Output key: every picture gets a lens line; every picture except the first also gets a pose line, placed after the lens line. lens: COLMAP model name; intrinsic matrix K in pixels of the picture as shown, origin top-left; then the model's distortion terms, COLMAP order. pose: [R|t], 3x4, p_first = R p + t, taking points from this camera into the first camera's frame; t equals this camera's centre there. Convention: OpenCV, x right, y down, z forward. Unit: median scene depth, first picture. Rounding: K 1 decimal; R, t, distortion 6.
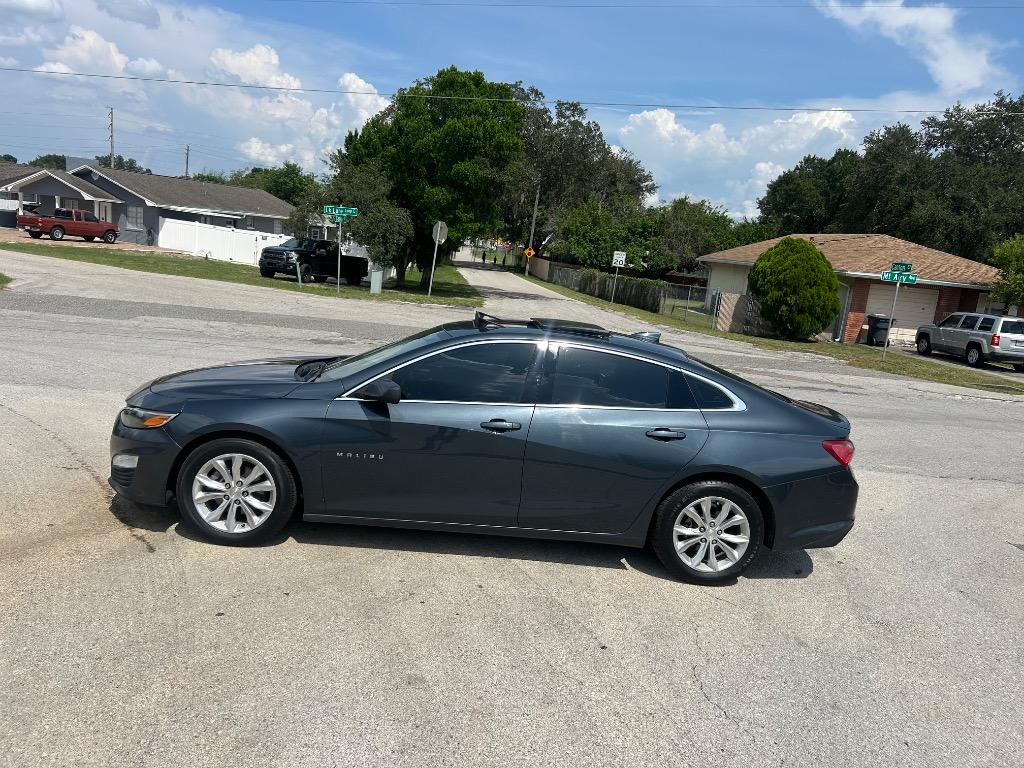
lens RADIAL K [[792.0, 0, 492.6], [0, 792.0, 382.9], [0, 0, 1]] dist [0.023562, -0.036895]
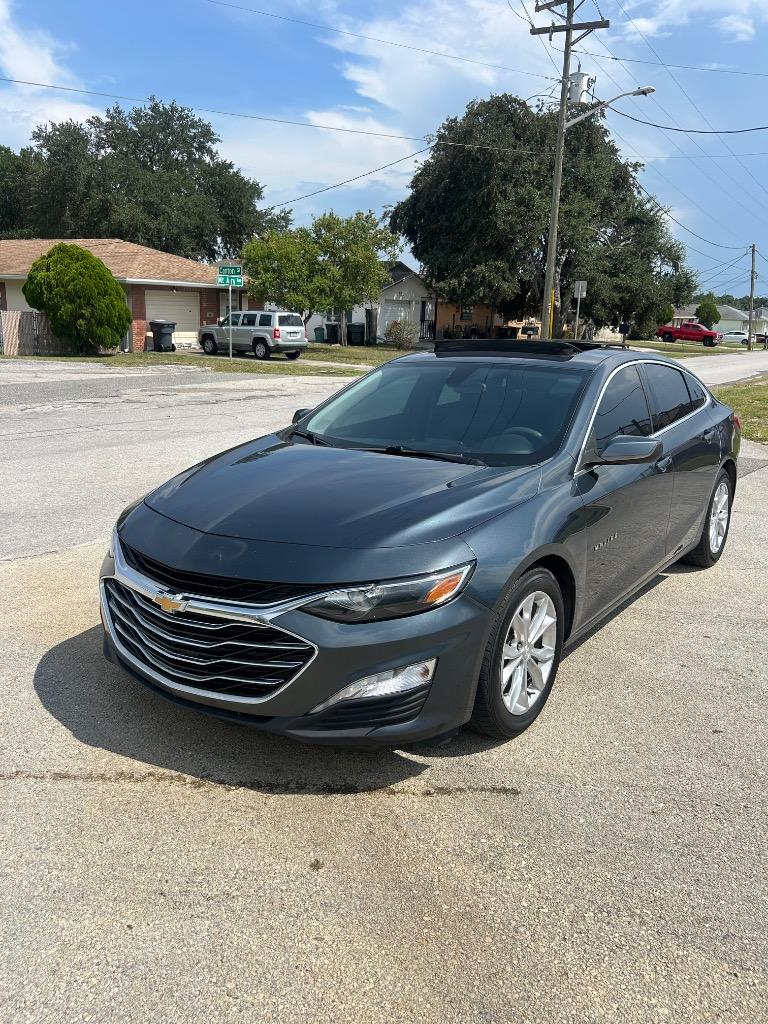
lens RADIAL K [[792.0, 0, 384.0], [0, 792.0, 512.0], [0, 0, 1]] dist [0.023562, -0.036895]
pose [[0.625047, -0.265851, 0.733920, -0.150816], [0.156567, 0.963807, 0.215783, -0.024005], [-0.764724, -0.019967, 0.644049, 0.118614]]
